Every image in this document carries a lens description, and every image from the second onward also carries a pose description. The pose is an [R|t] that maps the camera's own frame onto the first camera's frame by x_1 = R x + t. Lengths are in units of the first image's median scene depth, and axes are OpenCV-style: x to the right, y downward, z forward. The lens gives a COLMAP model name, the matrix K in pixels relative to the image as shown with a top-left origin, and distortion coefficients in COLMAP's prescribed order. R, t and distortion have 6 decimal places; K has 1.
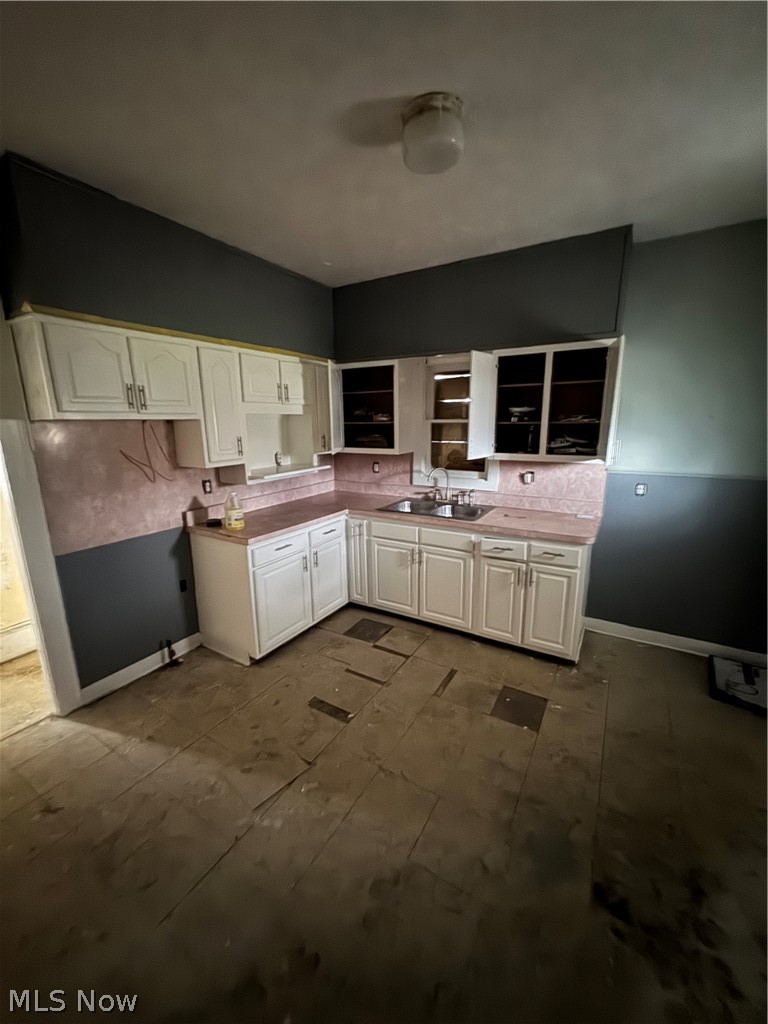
lens RADIAL K [[409.3, 0, 383.4], [0, 409.3, 510.1], [0, 0, 1]] dist [-0.004451, 0.000450]
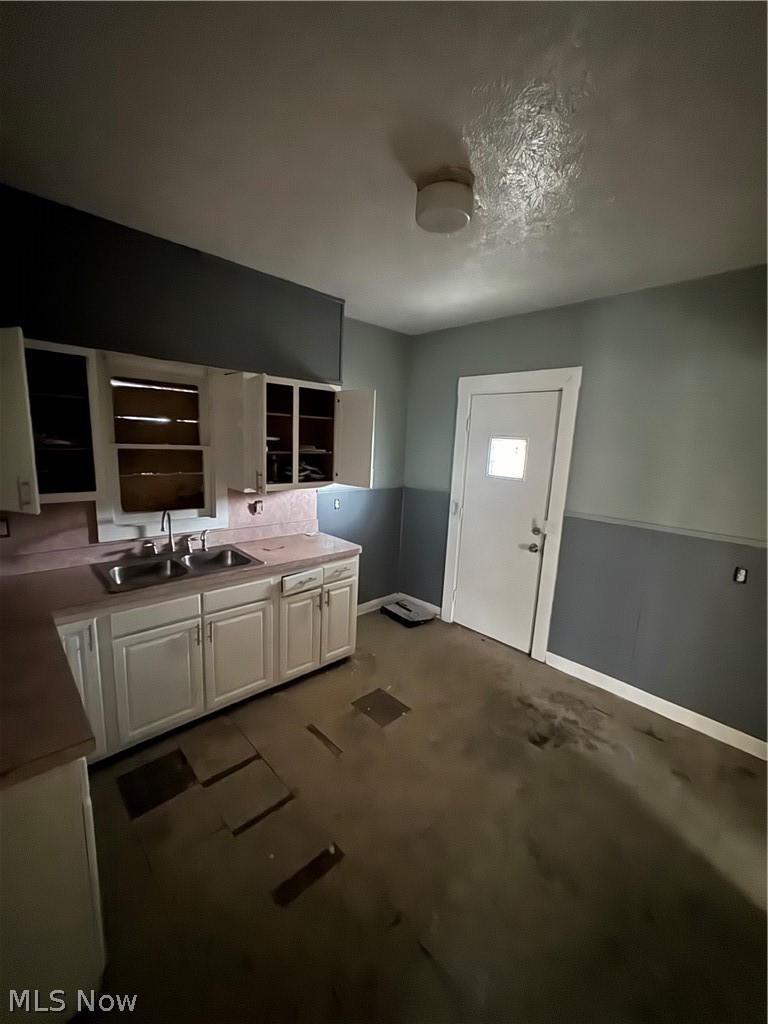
lens RADIAL K [[409.3, 0, 383.1], [0, 409.3, 512.5], [0, 0, 1]] dist [-0.004451, 0.000450]
pose [[0.258146, -0.146786, 0.954890, -0.522356], [0.168147, 0.980131, 0.105209, -0.126084], [-0.951361, 0.133403, 0.277699, 0.478625]]
